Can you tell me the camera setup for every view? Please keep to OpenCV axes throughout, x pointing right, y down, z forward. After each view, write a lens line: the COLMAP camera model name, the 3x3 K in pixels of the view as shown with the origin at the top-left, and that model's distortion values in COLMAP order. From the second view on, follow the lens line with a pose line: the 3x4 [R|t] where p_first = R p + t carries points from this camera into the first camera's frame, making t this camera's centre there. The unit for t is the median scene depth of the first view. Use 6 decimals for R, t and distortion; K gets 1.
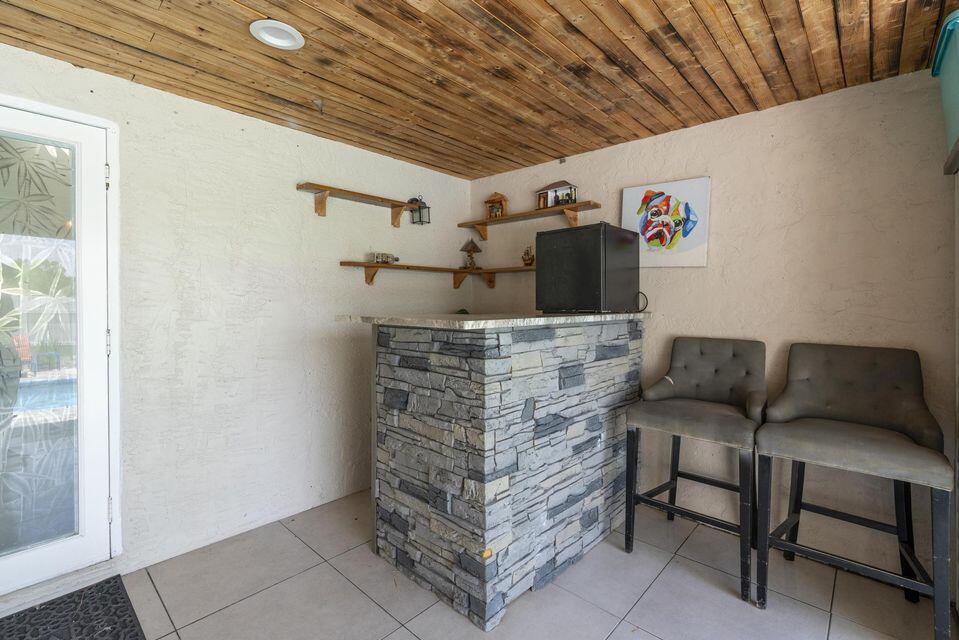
lens RADIAL K [[433.6, 0, 484.0], [0, 433.6, 304.0], [0, 0, 1]] dist [-0.003612, 0.001257]
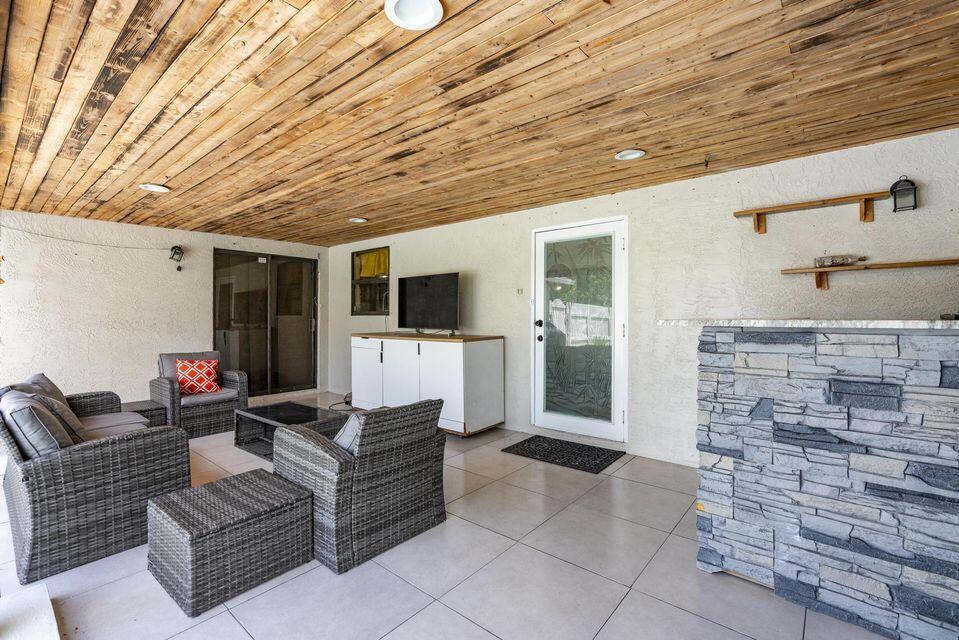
lens RADIAL K [[433.6, 0, 477.3], [0, 433.6, 316.2], [0, 0, 1]] dist [-0.003612, 0.001257]
pose [[0.041913, 0.003231, -0.999116, 0.990107], [0.002712, 0.999991, 0.003348, 0.015875], [0.999118, -0.002850, 0.041904, 0.248375]]
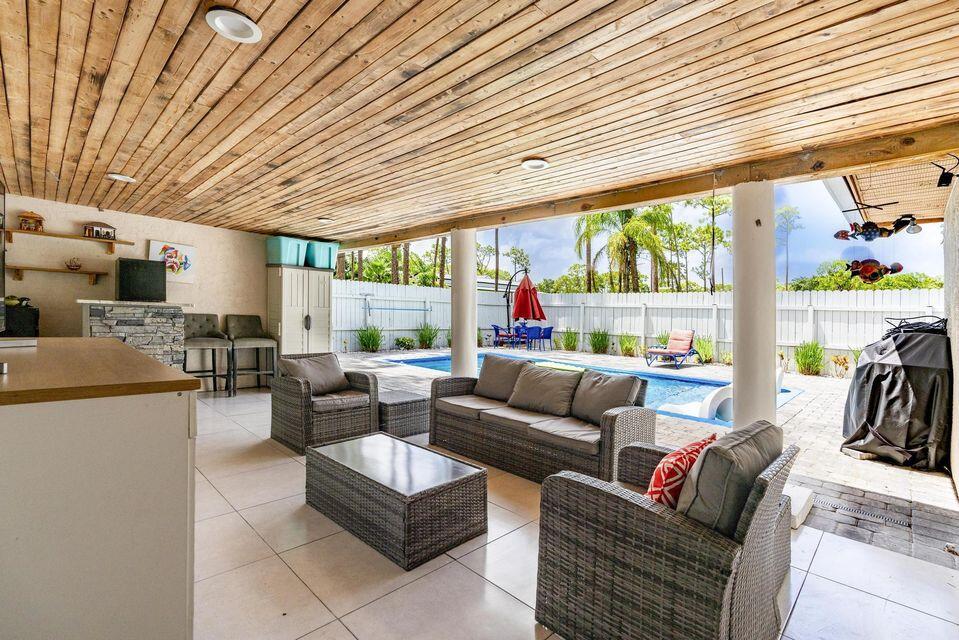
lens RADIAL K [[433.6, 0, 478.8], [0, 433.6, 322.0], [0, 0, 1]] dist [-0.003612, 0.001257]
pose [[0.033242, -0.020131, 0.999245, -1.751261], [-0.036972, 0.999088, 0.021357, 0.014898], [-0.998763, -0.037654, 0.032468, -0.638562]]
